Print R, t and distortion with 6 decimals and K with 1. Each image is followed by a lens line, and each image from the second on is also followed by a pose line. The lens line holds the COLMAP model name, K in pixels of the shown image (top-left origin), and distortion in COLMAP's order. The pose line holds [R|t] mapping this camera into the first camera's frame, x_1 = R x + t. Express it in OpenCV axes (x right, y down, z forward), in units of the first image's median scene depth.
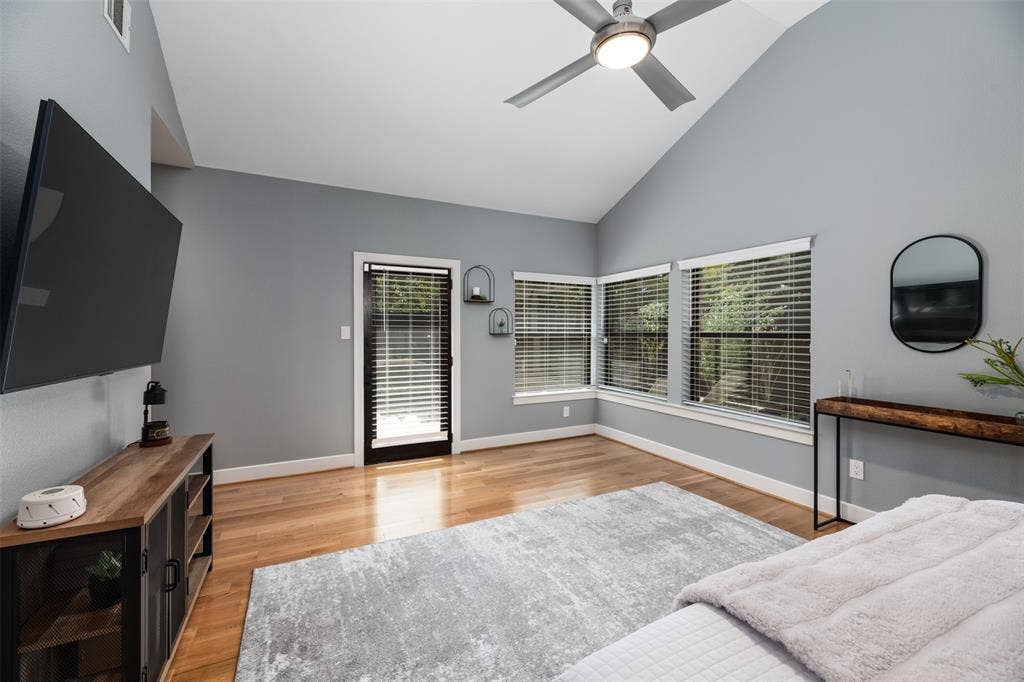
lens RADIAL K [[416.0, 0, 509.7], [0, 416.0, 335.1], [0, 0, 1]] dist [0.003309, 0.000082]
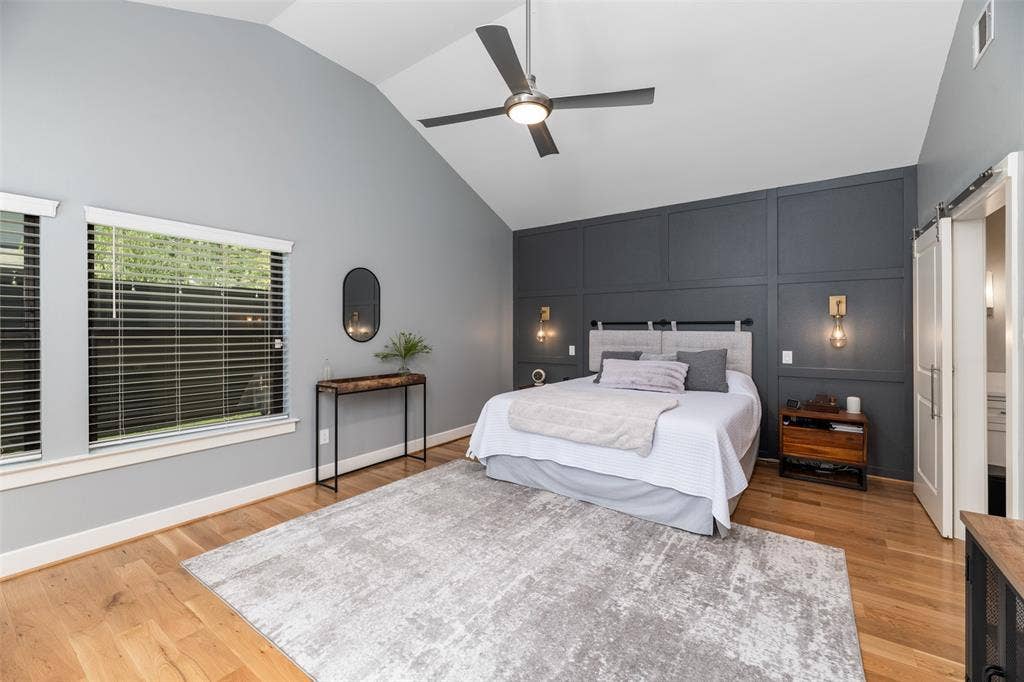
lens RADIAL K [[416.0, 0, 513.7], [0, 416.0, 327.3], [0, 0, 1]] dist [0.003309, 0.000082]
pose [[-0.474916, 0.001658, 0.880030, -0.564378], [0.001828, 0.999998, -0.000898, -0.009627], [-0.880029, 0.001182, -0.474918, 1.096489]]
